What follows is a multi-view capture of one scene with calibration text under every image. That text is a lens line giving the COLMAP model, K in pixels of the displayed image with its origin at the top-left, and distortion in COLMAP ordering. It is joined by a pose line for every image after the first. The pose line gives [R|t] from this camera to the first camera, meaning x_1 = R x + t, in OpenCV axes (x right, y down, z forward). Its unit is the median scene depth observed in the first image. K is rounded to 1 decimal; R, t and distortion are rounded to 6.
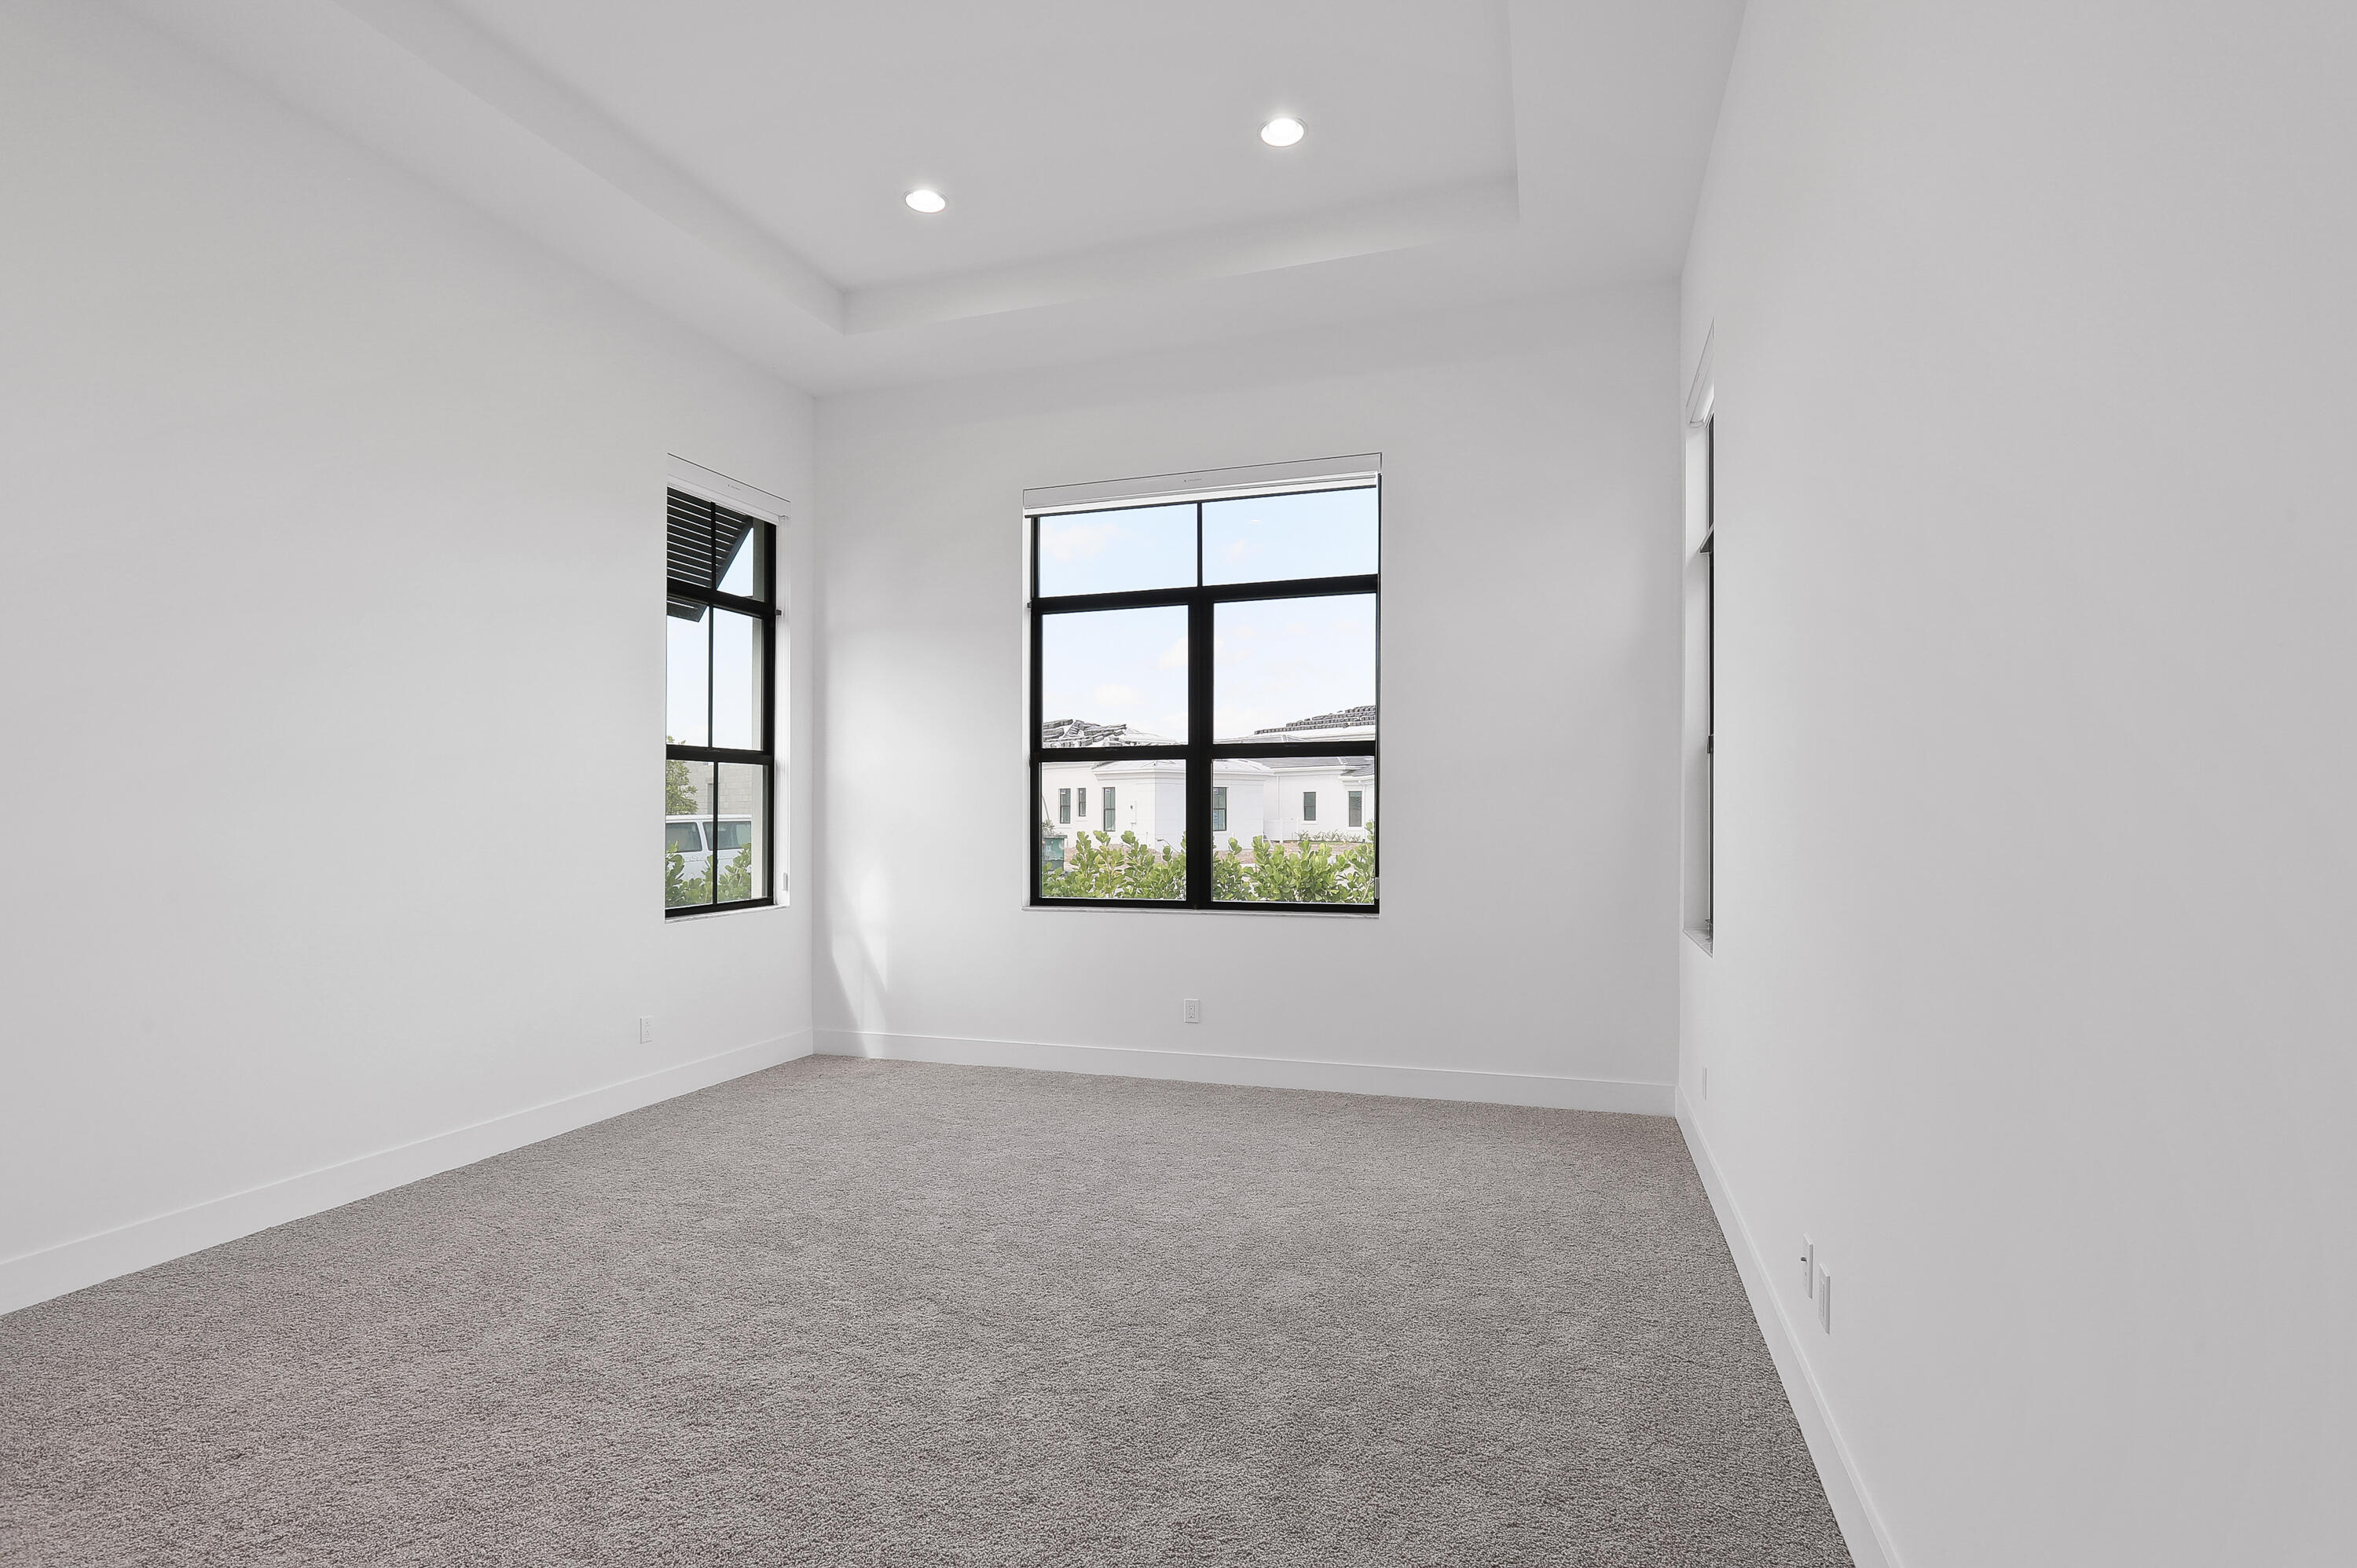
lens RADIAL K [[1160.0, 0, 1182.4], [0, 1160.0, 811.6], [0, 0, 1]] dist [0.009691, 0.000017]
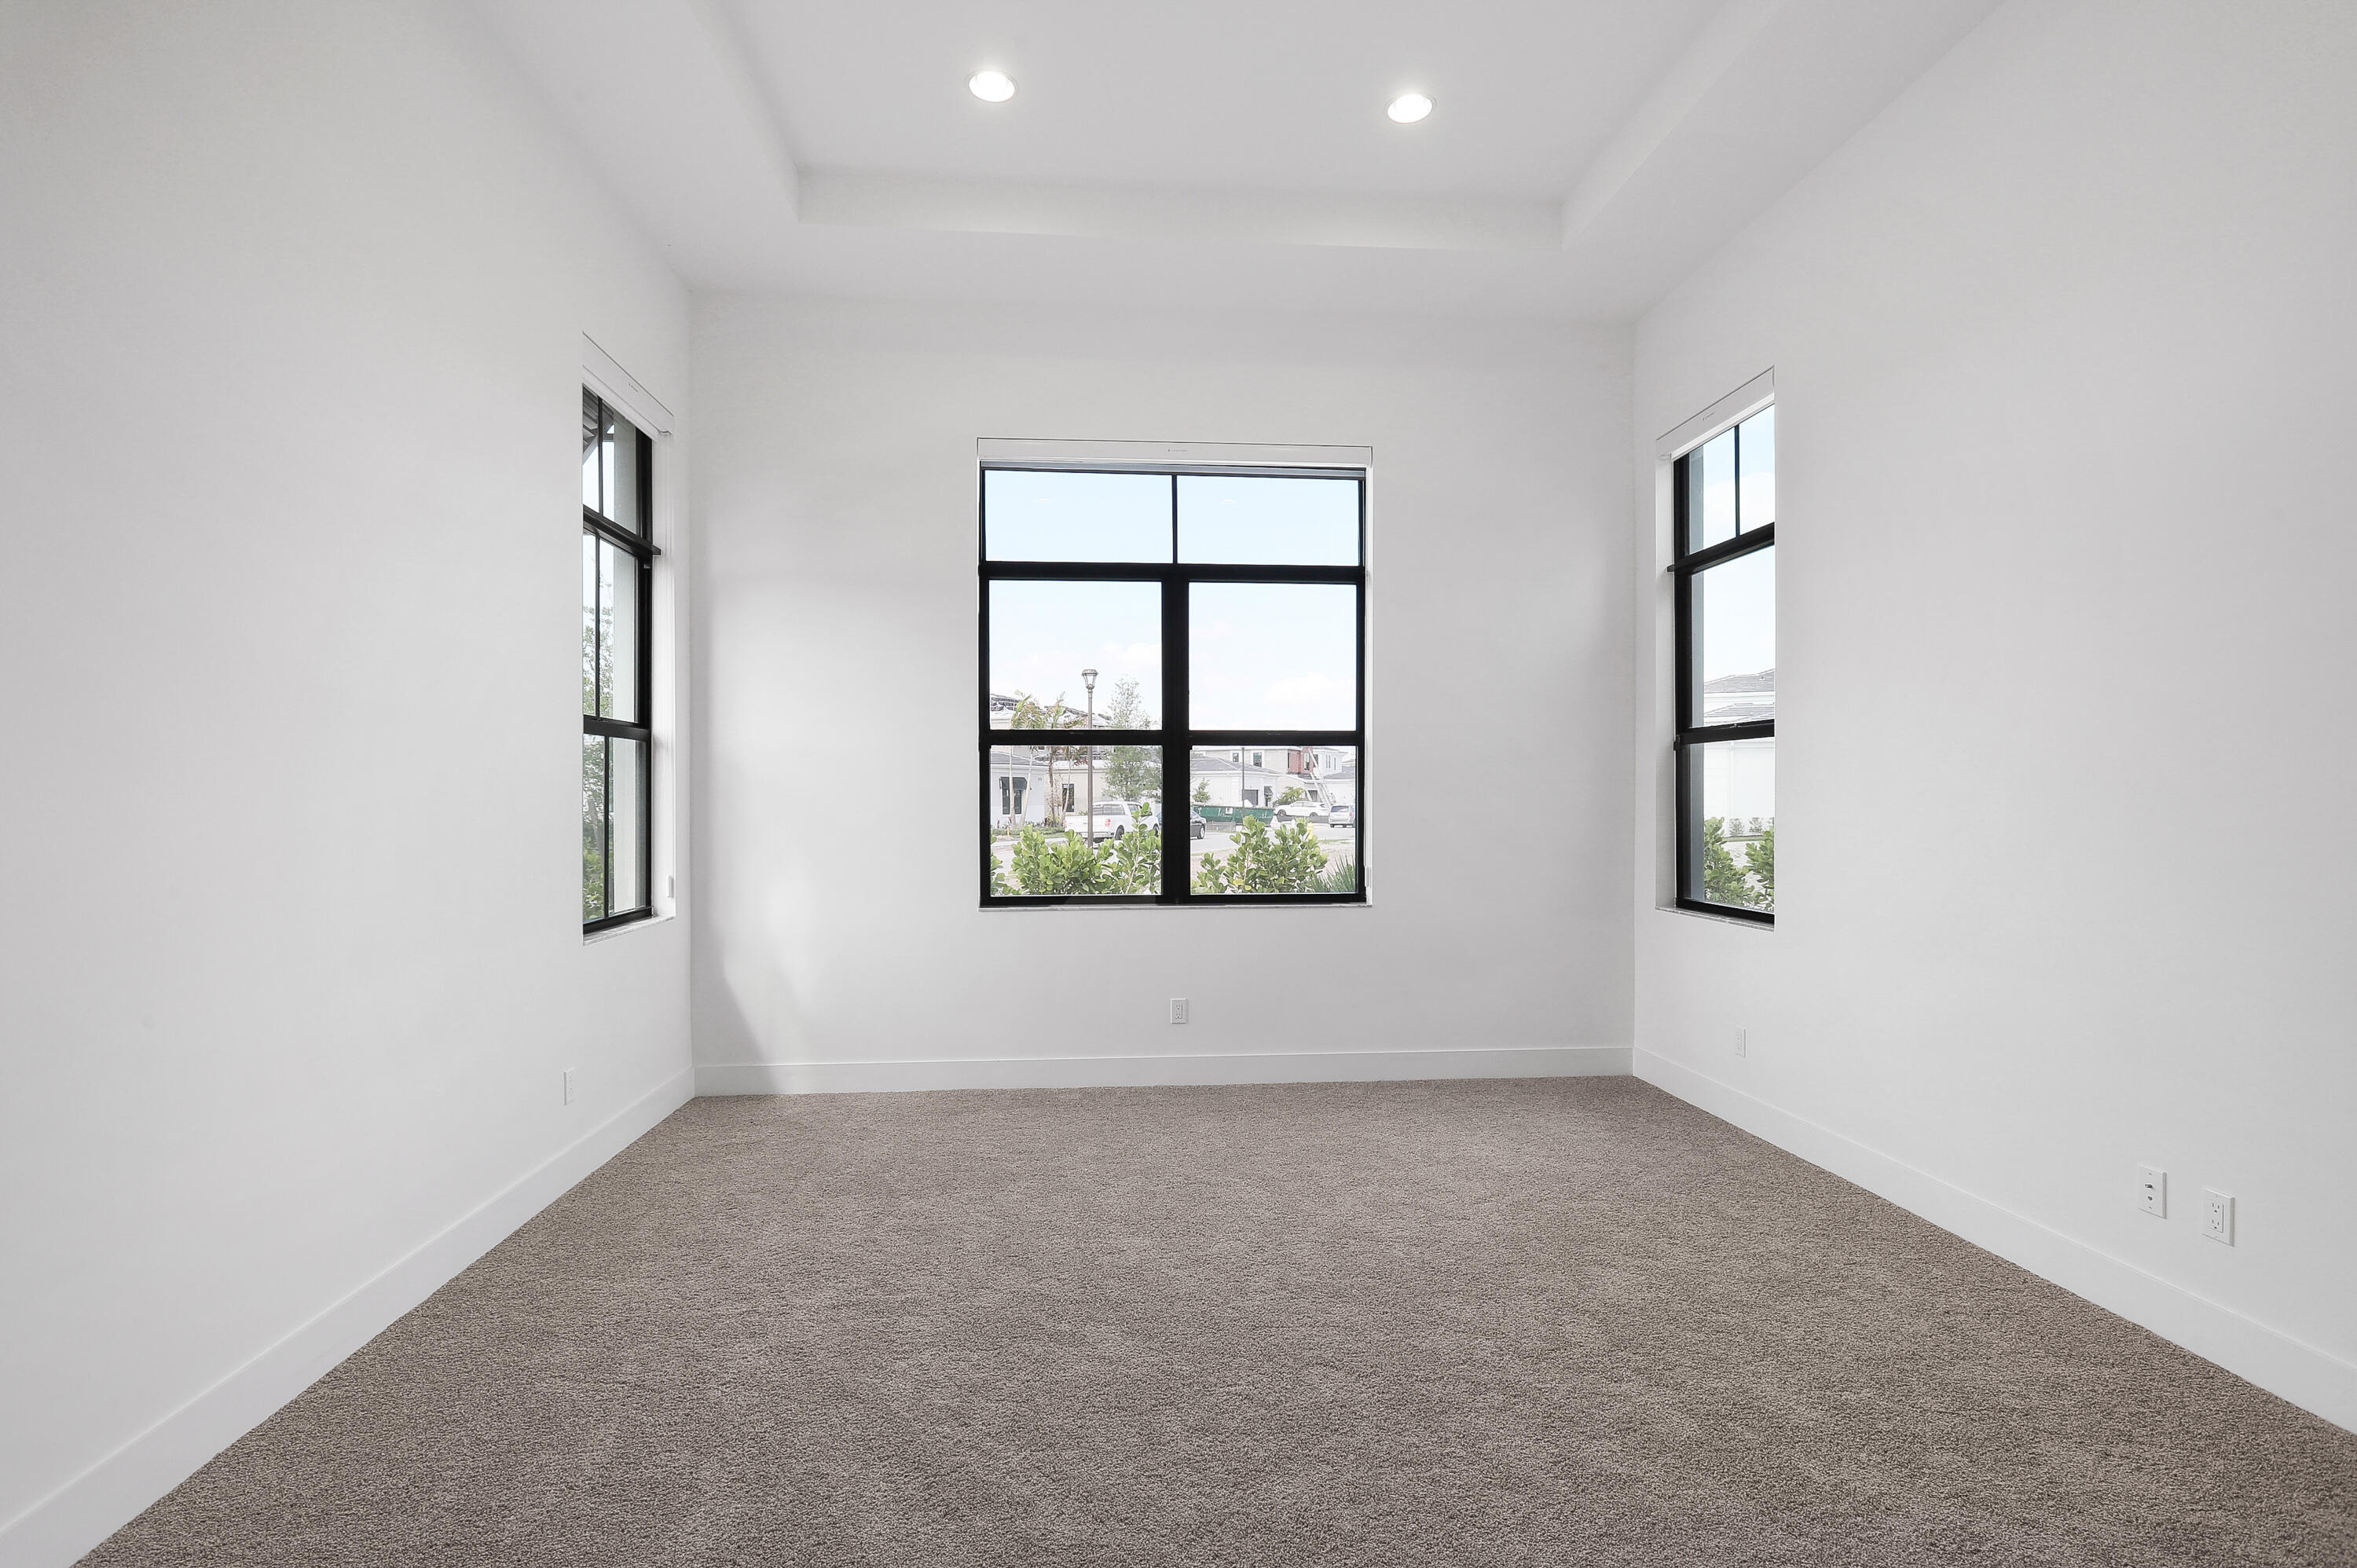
lens RADIAL K [[1137.0, 0, 1183.7], [0, 1137.0, 809.4], [0, 0, 1]] dist [0.004101, 0.000566]
pose [[0.917455, -0.000140, 0.397839, -0.348472], [-0.003306, 0.999963, 0.007976, -0.000557], [-0.397825, -0.008633, 0.917421, 0.142958]]
